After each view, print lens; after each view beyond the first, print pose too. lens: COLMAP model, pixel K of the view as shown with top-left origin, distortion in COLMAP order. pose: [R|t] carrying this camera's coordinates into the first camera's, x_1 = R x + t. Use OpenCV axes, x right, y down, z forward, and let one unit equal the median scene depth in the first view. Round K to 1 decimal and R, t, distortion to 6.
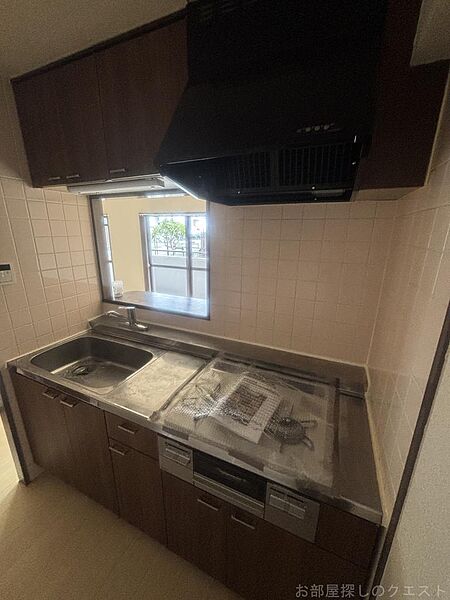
lens RADIAL K [[243.4, 0, 224.1], [0, 243.4, 299.7], [0, 0, 1]] dist [0.001537, 0.000457]
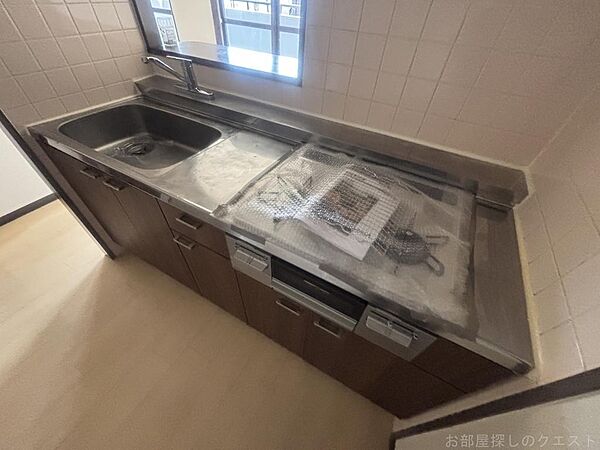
lens RADIAL K [[243.4, 0, 298.7], [0, 243.4, 225.2], [0, 0, 1]] dist [0.001537, 0.000457]
pose [[0.996188, 0.084198, -0.022808, -0.024765], [-0.062796, 0.873666, 0.482457, 0.117663], [0.060548, -0.479186, 0.875622, 0.283042]]
